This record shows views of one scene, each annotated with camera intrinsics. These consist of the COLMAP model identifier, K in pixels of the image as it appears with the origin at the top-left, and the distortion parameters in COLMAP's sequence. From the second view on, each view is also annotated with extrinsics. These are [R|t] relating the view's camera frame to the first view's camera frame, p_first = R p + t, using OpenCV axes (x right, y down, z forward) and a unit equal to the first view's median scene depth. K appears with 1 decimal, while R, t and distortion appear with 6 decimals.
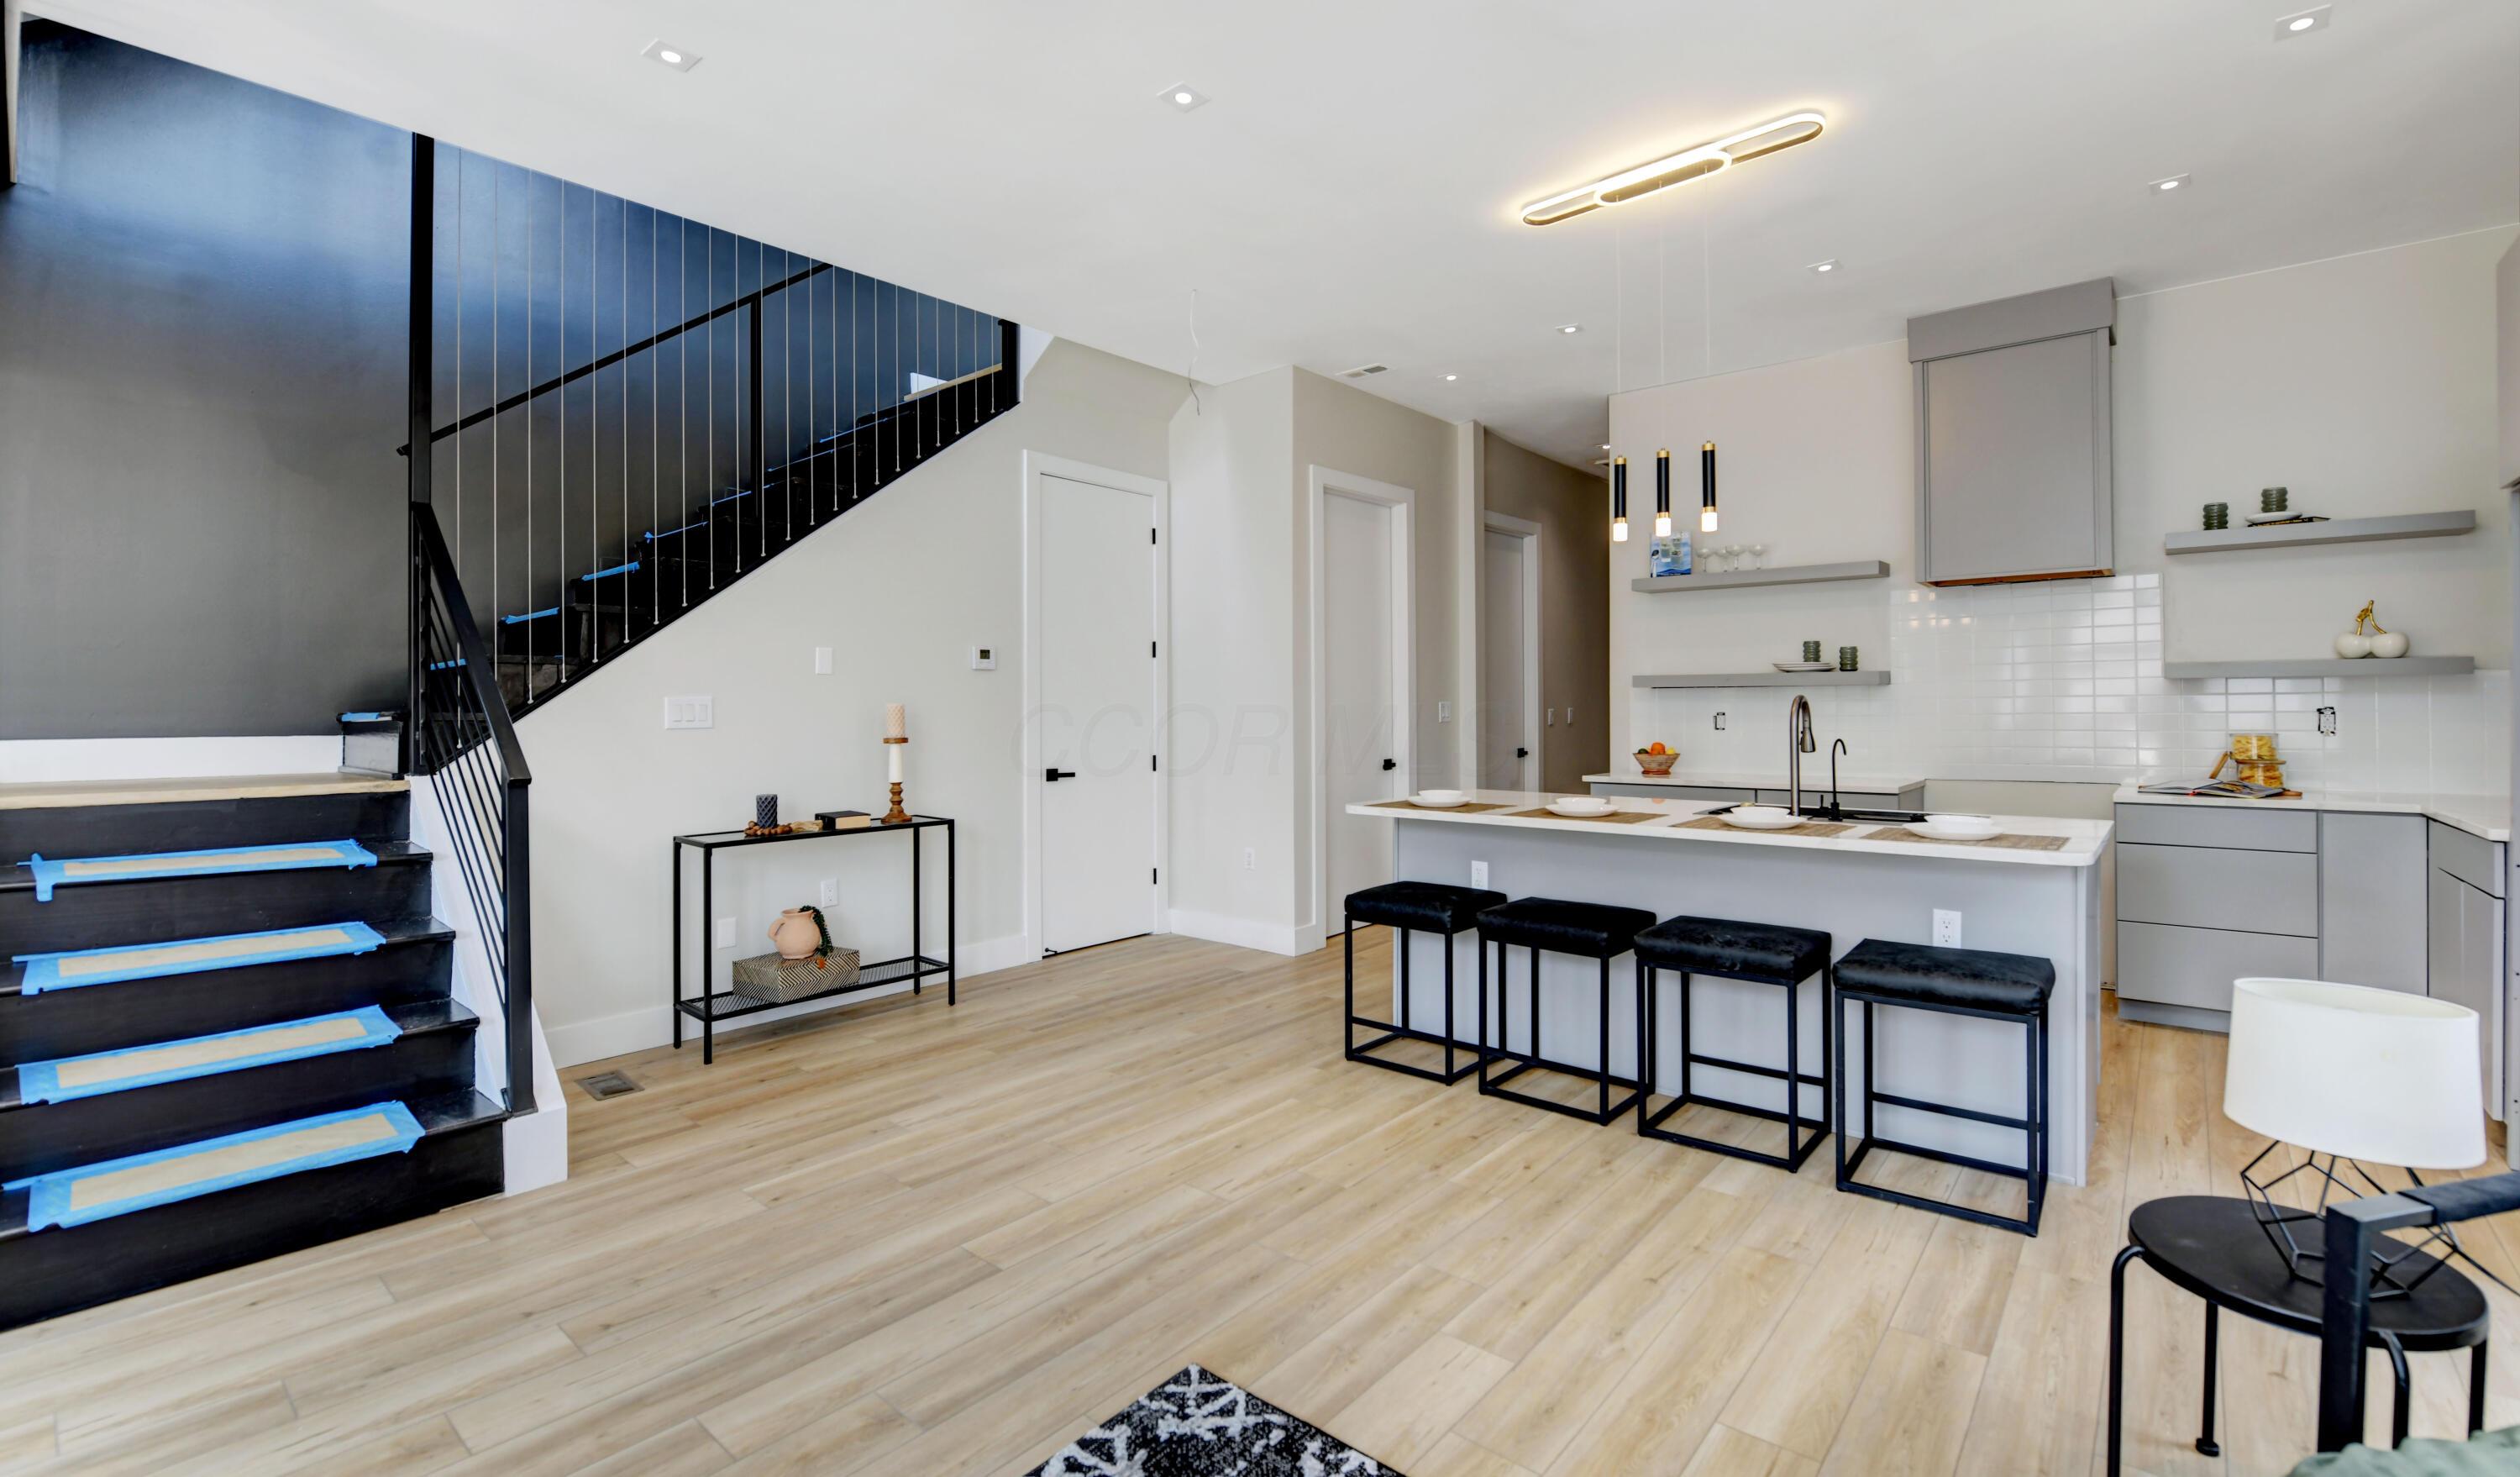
lens RADIAL K [[1074.7, 0, 1324.1], [0, 1074.7, 705.4], [0, 0, 1]] dist [-0.016381, -0.001980]
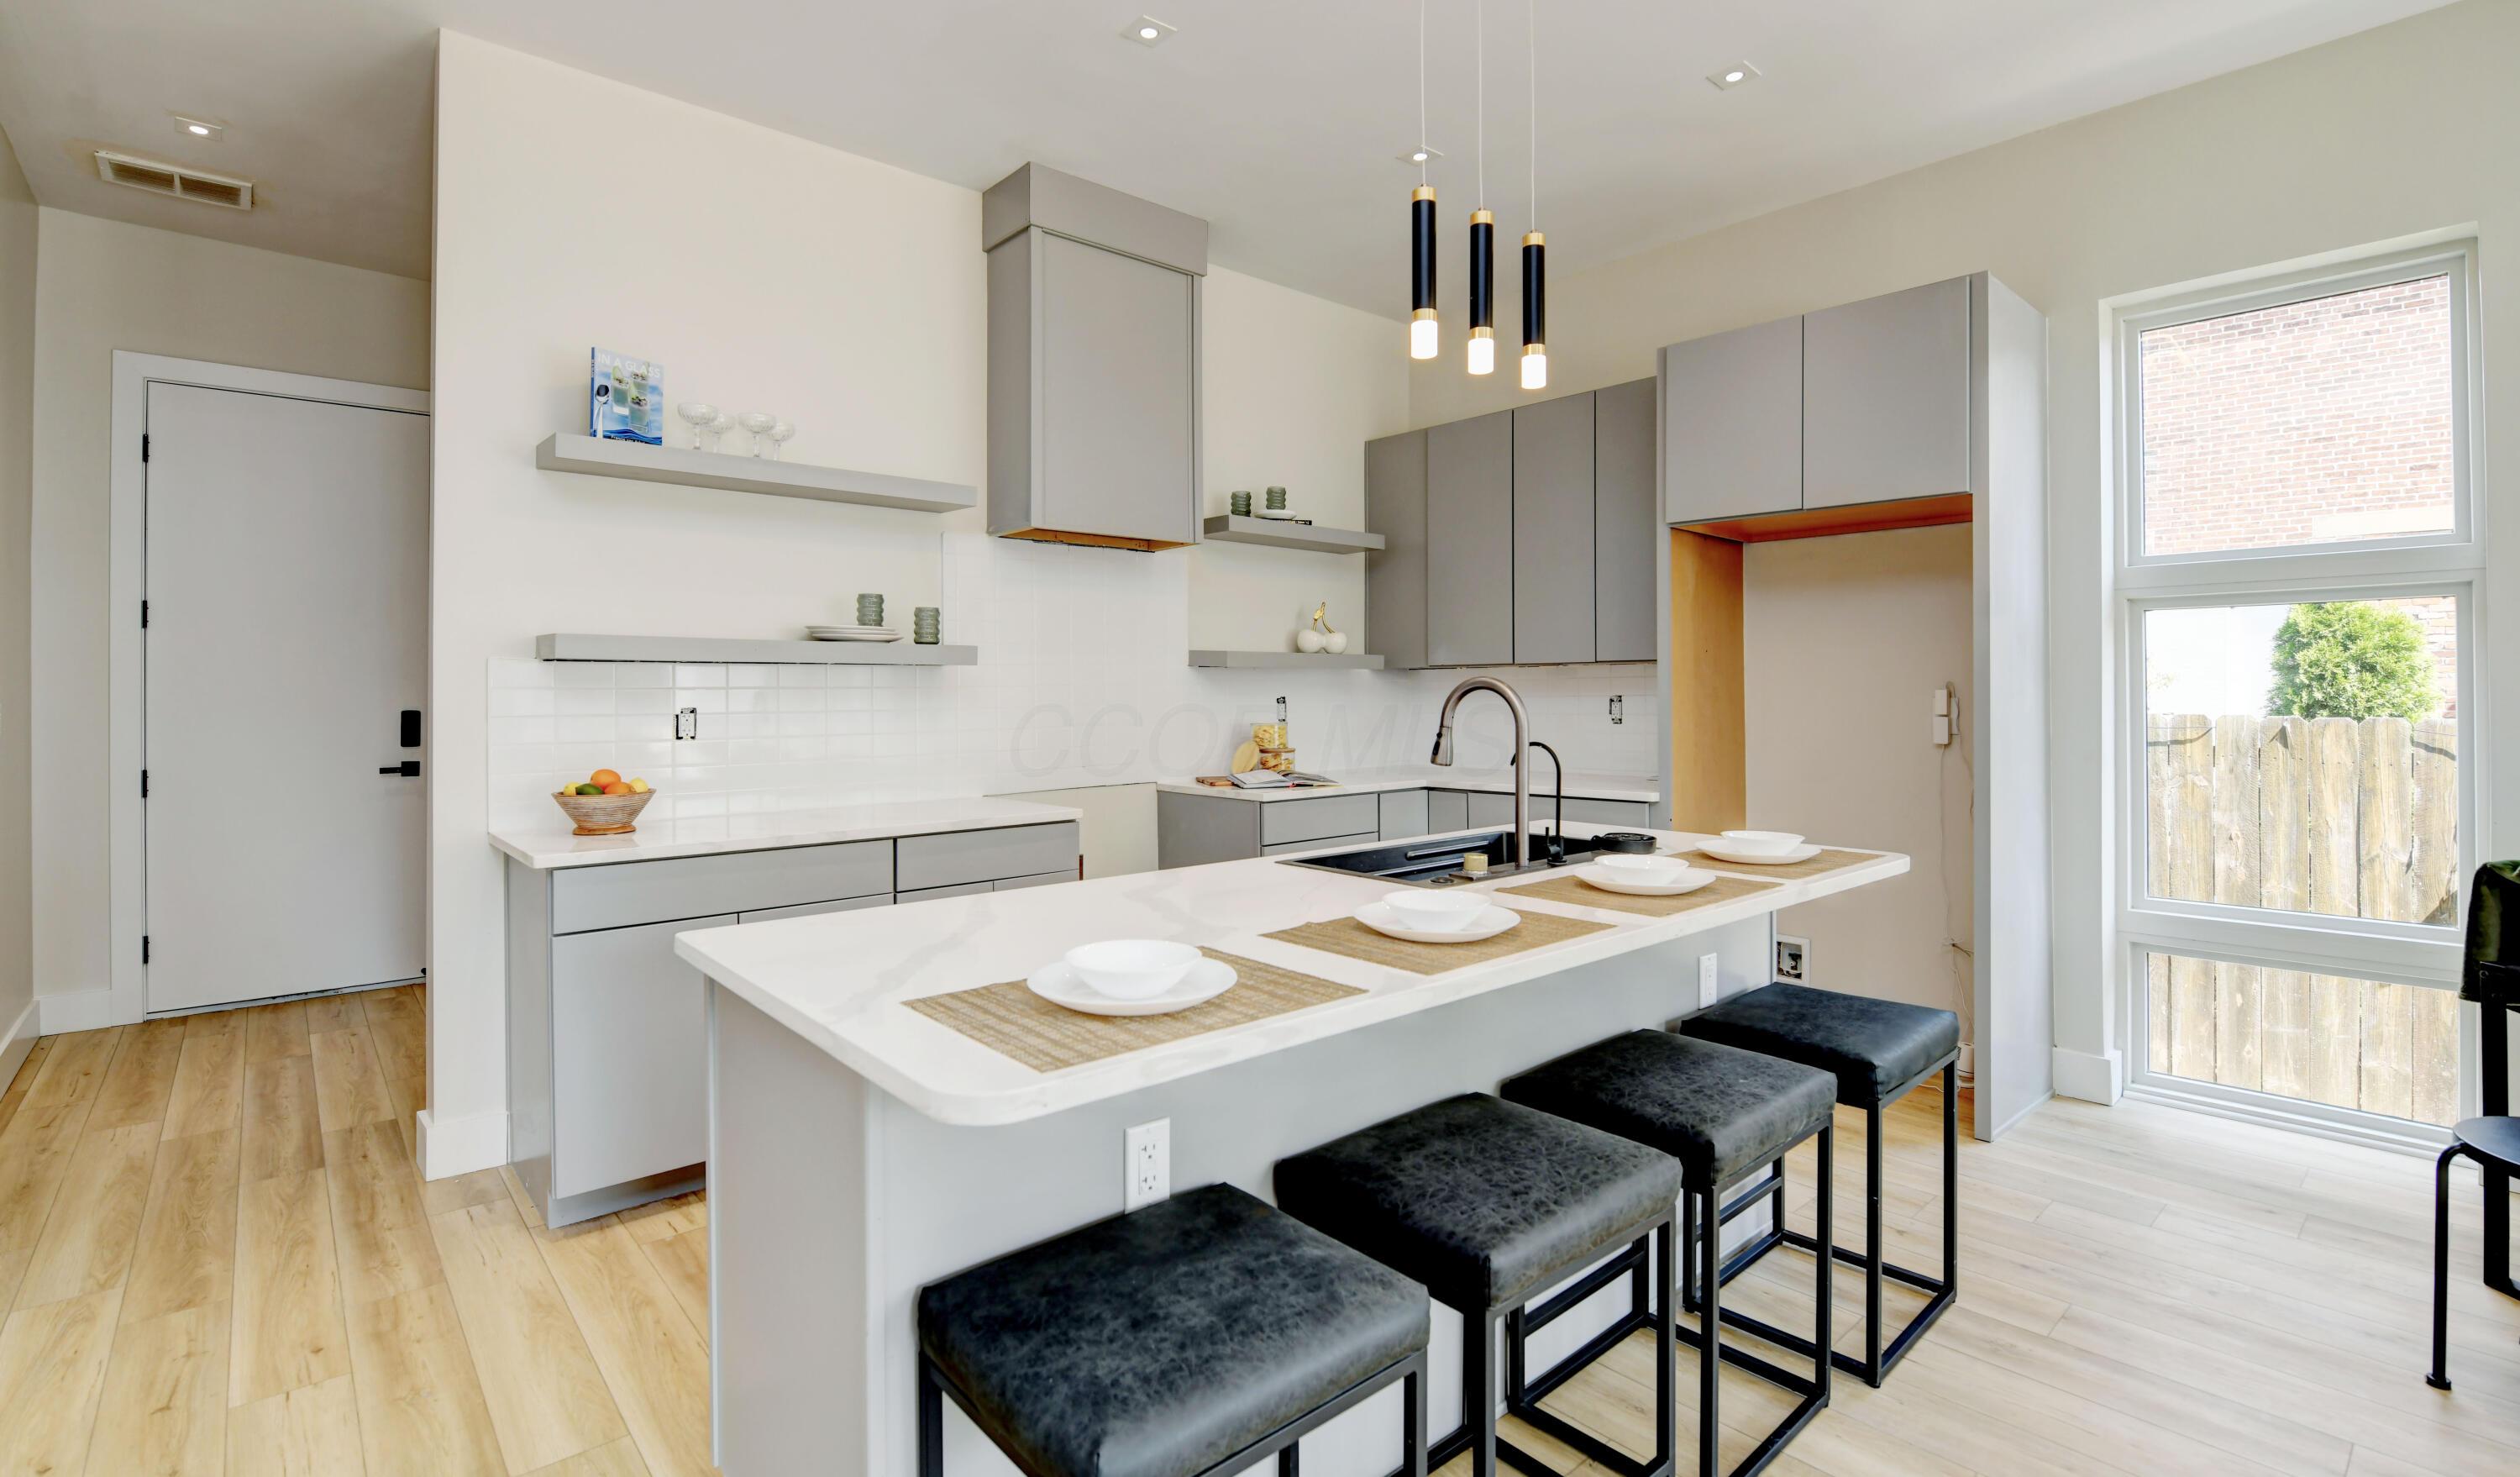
lens RADIAL K [[1138.1, 0, 1237.0], [0, 1138.1, 680.3], [0, 0, 1]] dist [-0.018155, -0.000972]
pose [[0.184827, 0.014893, 0.982658, -0.230148], [0.000691, 0.999883, -0.015283, 0.002425], [-0.982771, 0.003503, 0.184795, 0.924013]]
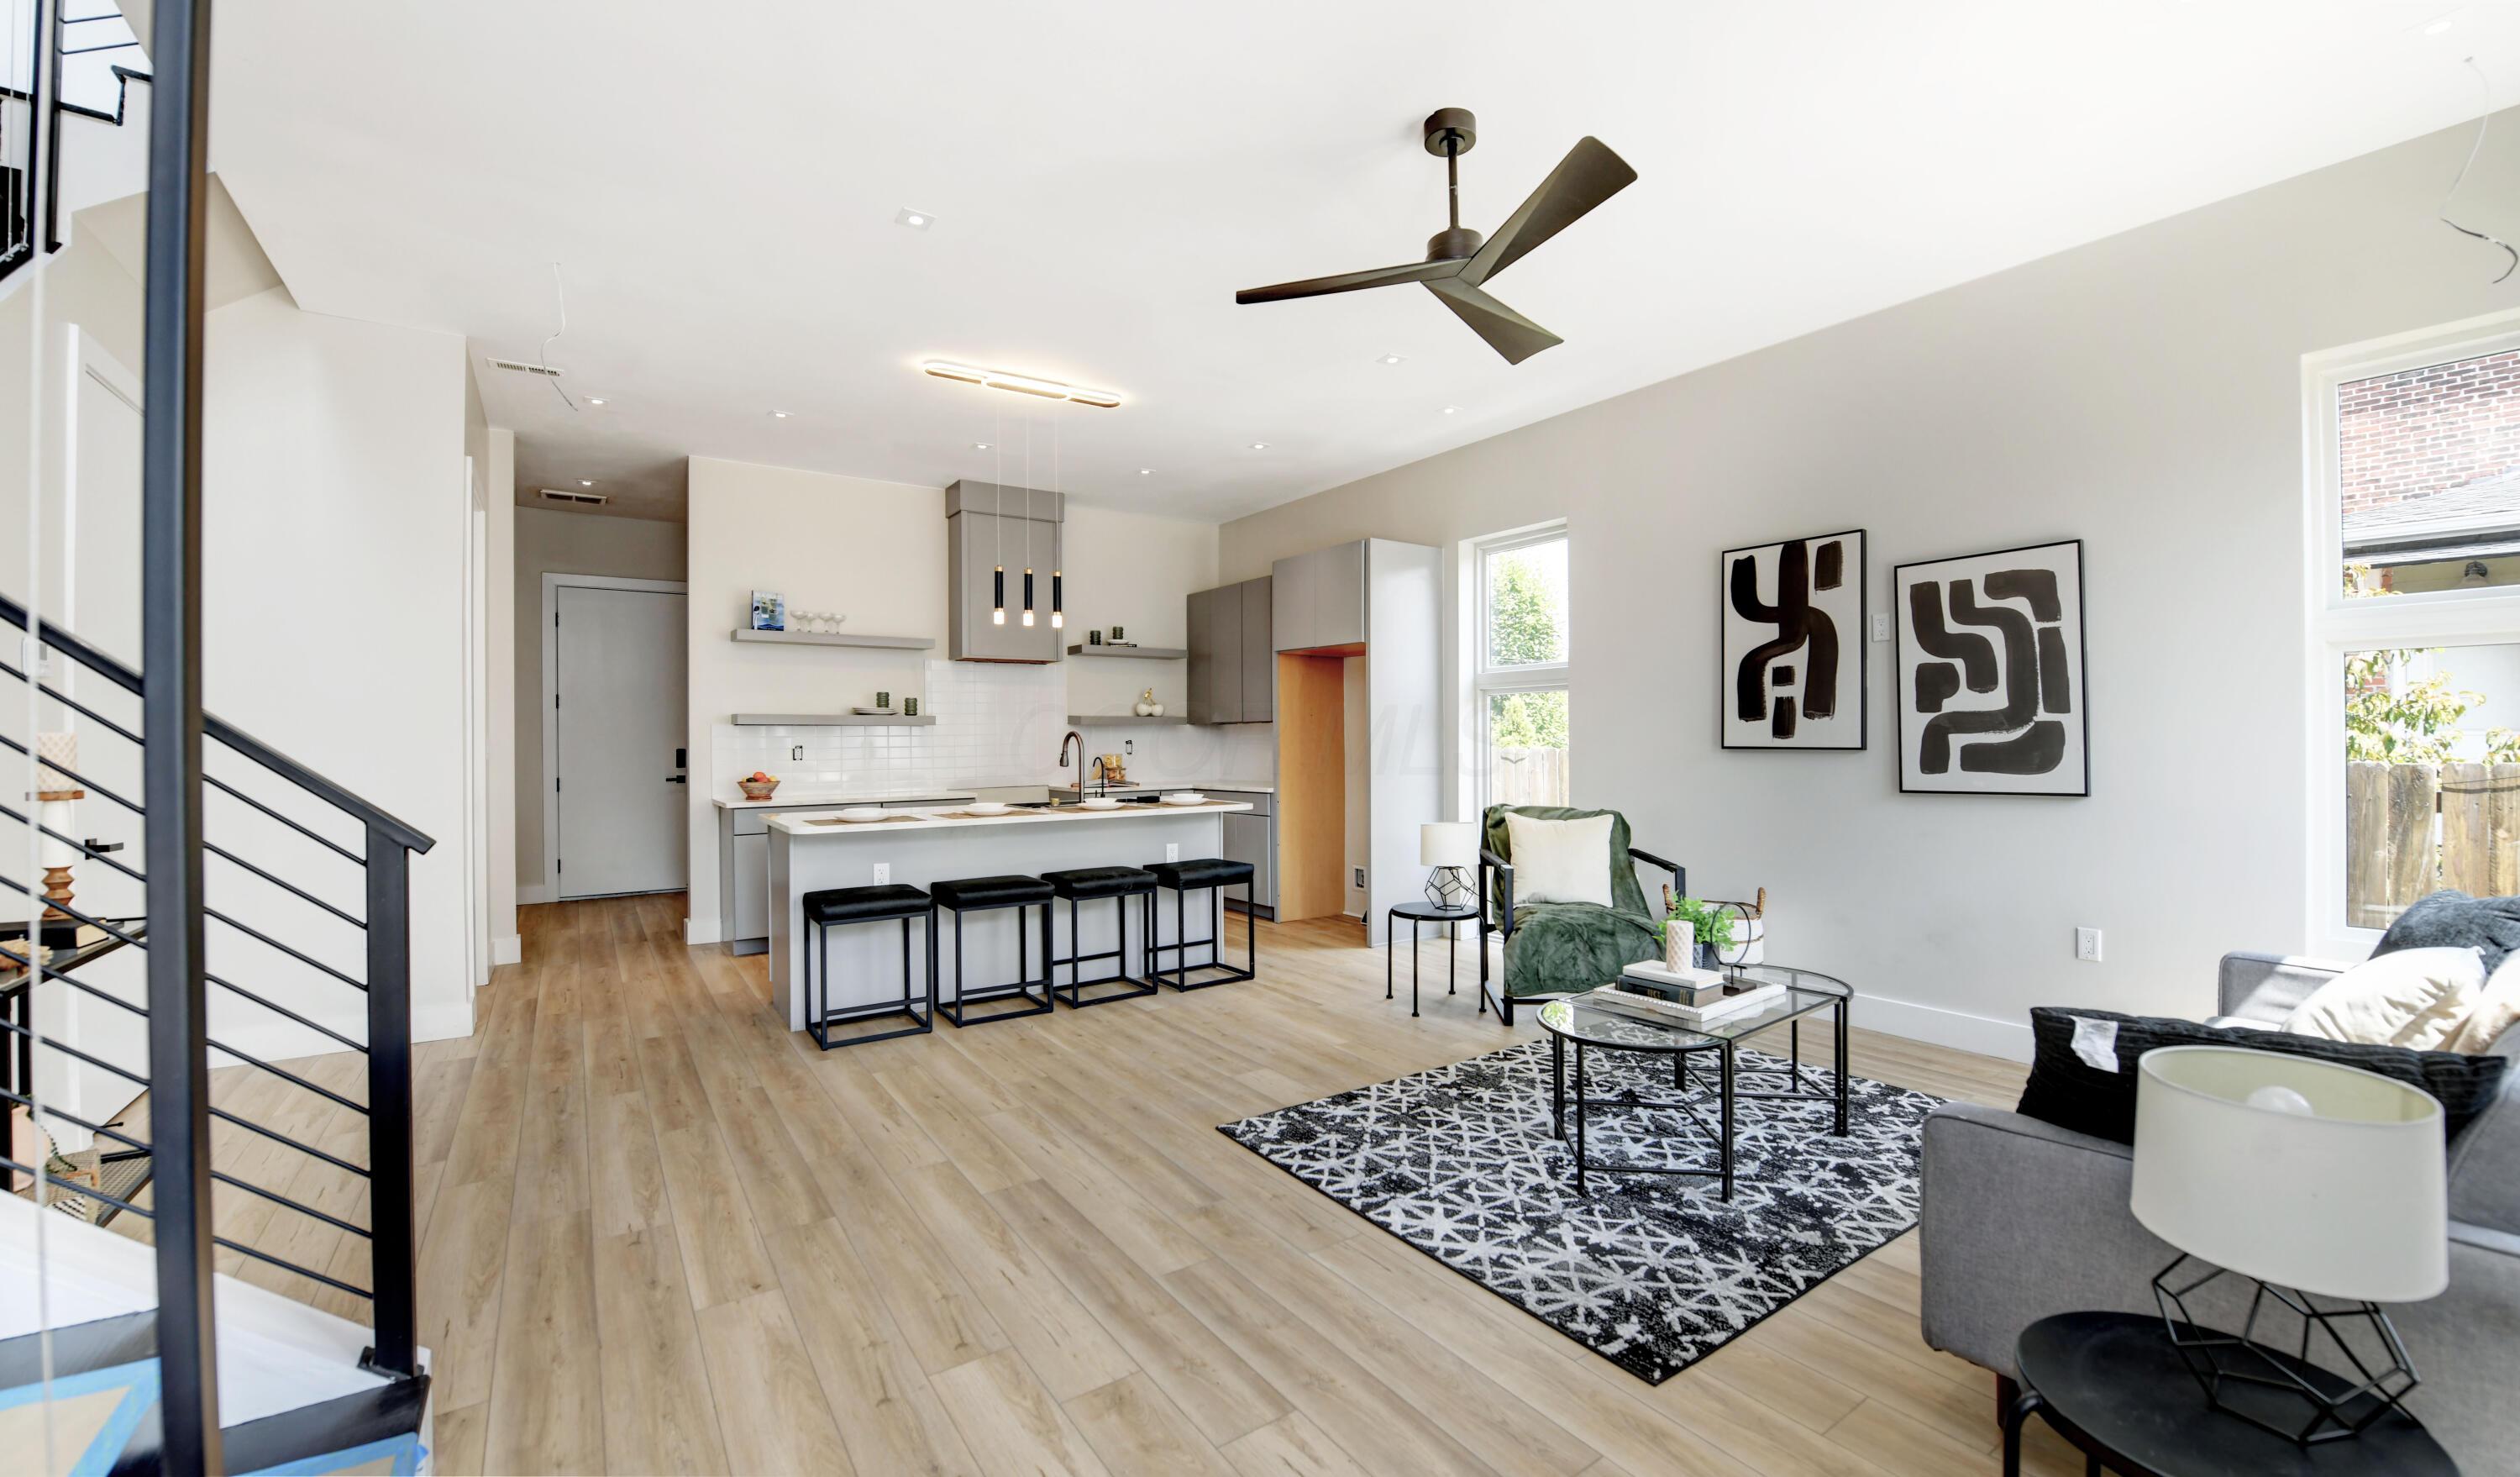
lens RADIAL K [[999.9, 0, 1262.5], [0, 999.9, 737.7], [0, 0, 1]] dist [-0.018137, -0.001536]
pose [[0.283386, 0.003958, 0.958998, -0.854887], [0.004994, 0.999972, -0.005603, 0.009400], [-0.958993, 0.006377, 0.283358, 0.259657]]
